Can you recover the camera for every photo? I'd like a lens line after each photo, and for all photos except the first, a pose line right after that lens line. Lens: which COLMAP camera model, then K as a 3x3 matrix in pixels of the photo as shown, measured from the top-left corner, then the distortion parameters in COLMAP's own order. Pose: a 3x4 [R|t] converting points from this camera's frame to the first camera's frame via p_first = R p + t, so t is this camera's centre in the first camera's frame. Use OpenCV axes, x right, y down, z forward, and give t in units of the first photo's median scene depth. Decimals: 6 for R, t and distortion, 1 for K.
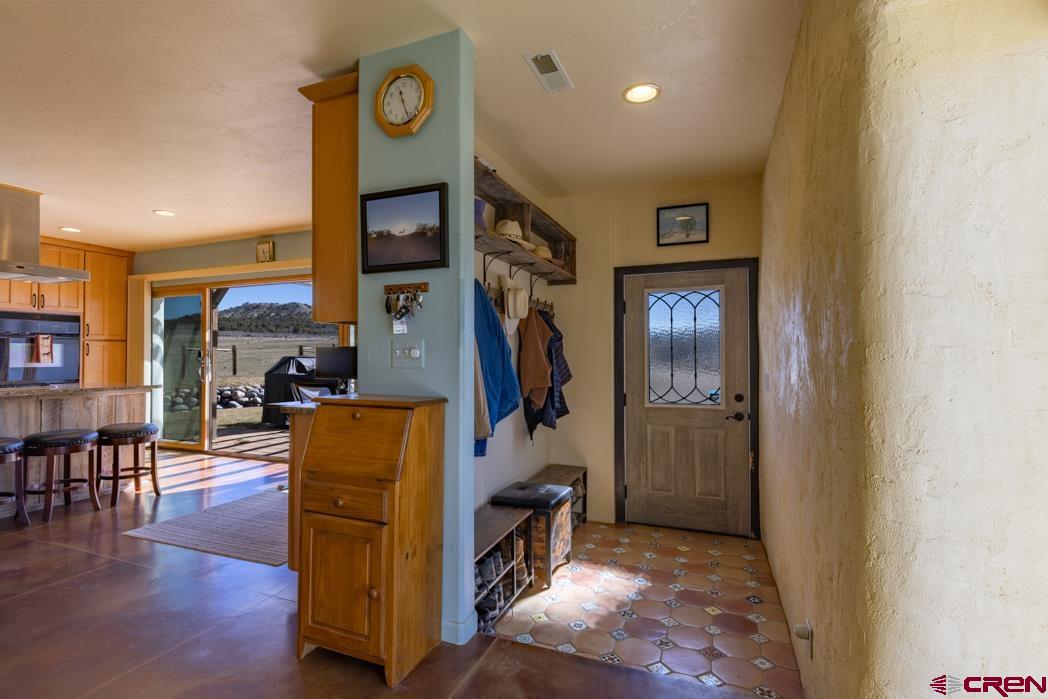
lens RADIAL K [[499.1, 0, 525.7], [0, 499.1, 352.7], [0, 0, 1]] dist [-0.002595, -0.000234]
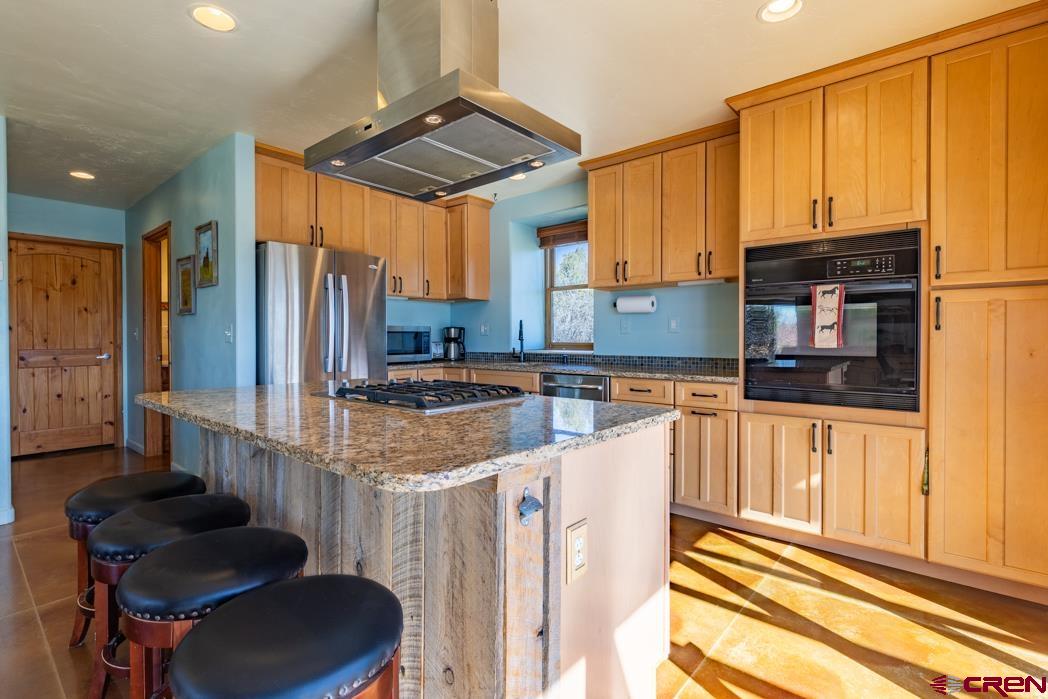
lens RADIAL K [[499.1, 0, 523.3], [0, 499.1, 346.2], [0, 0, 1]] dist [-0.002595, -0.000234]
pose [[-0.329544, 0.009512, -0.944092, -1.168977], [0.010497, 0.999924, 0.006410, 0.034539], [0.944082, -0.007798, -0.329619, 2.289665]]
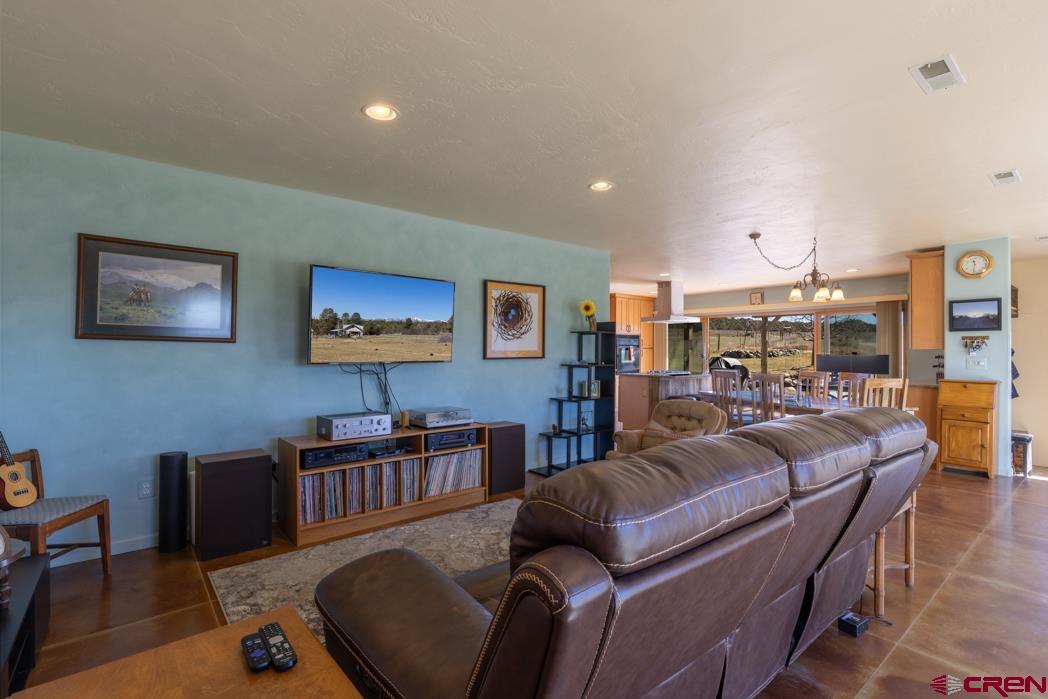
lens RADIAL K [[499.1, 0, 519.6], [0, 499.1, 350.0], [0, 0, 1]] dist [-0.002595, -0.000234]
pose [[0.872307, 0.003671, -0.488944, -1.019010], [-0.001480, 0.999987, 0.004868, -0.075740], [0.488956, -0.003523, 0.872301, -2.338461]]
